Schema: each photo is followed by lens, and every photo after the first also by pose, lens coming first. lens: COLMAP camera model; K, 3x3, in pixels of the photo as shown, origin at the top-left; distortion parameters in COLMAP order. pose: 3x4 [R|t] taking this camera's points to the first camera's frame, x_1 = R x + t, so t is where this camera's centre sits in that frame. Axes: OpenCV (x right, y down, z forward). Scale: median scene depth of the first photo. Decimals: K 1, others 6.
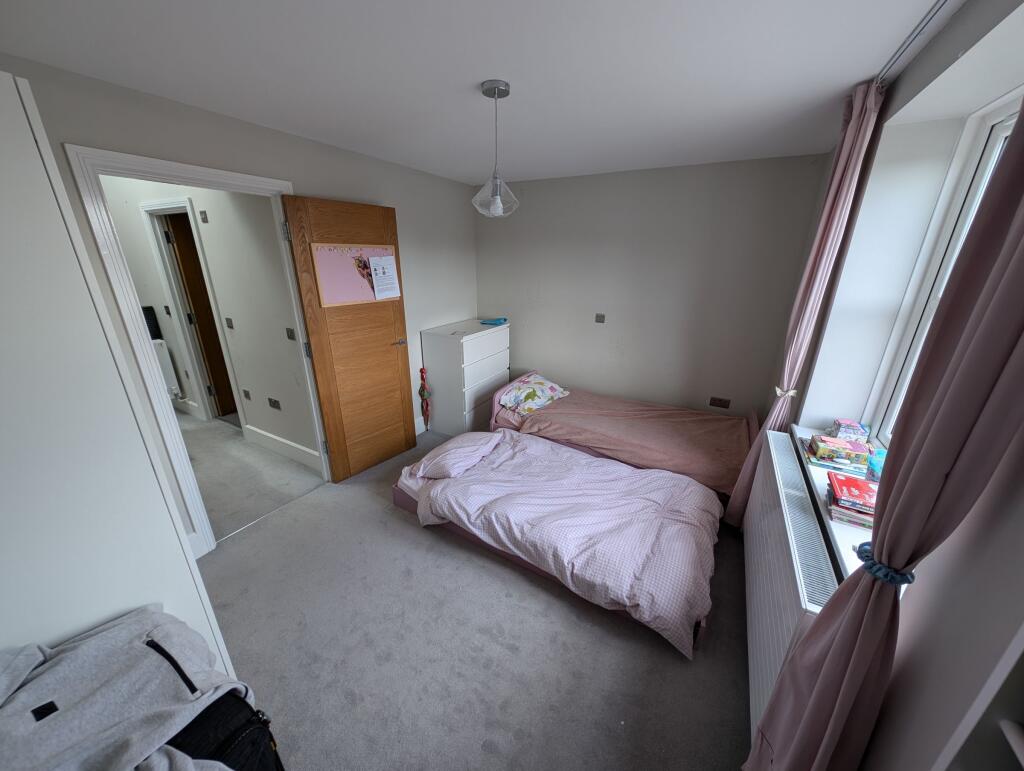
lens RADIAL K [[368.2, 0, 512.0], [0, 368.2, 385.5], [0, 0, 1]] dist [0.000030, -0.000042]
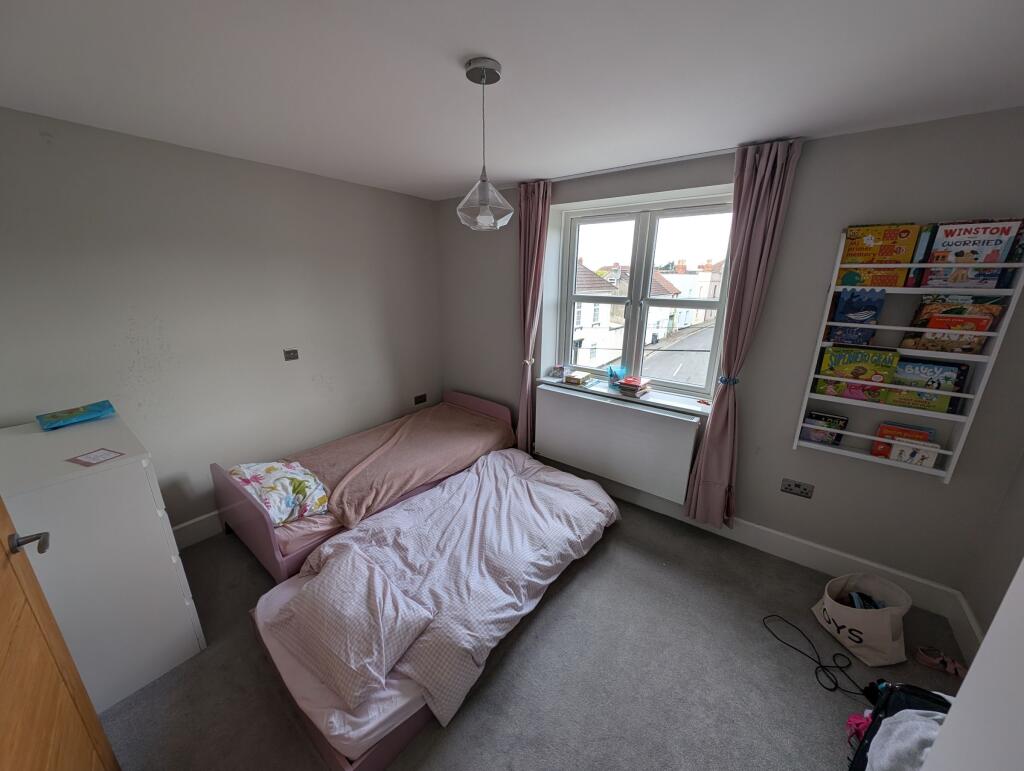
lens RADIAL K [[366.3, 0, 513.7], [0, 366.3, 380.9], [0, 0, 1]] dist [0.000908, -0.000164]
pose [[0.132249, -0.278756, 0.951212, -0.593851], [0.320120, 0.920229, 0.225169, -0.213599], [-0.938101, 0.274724, 0.210935, 0.576725]]
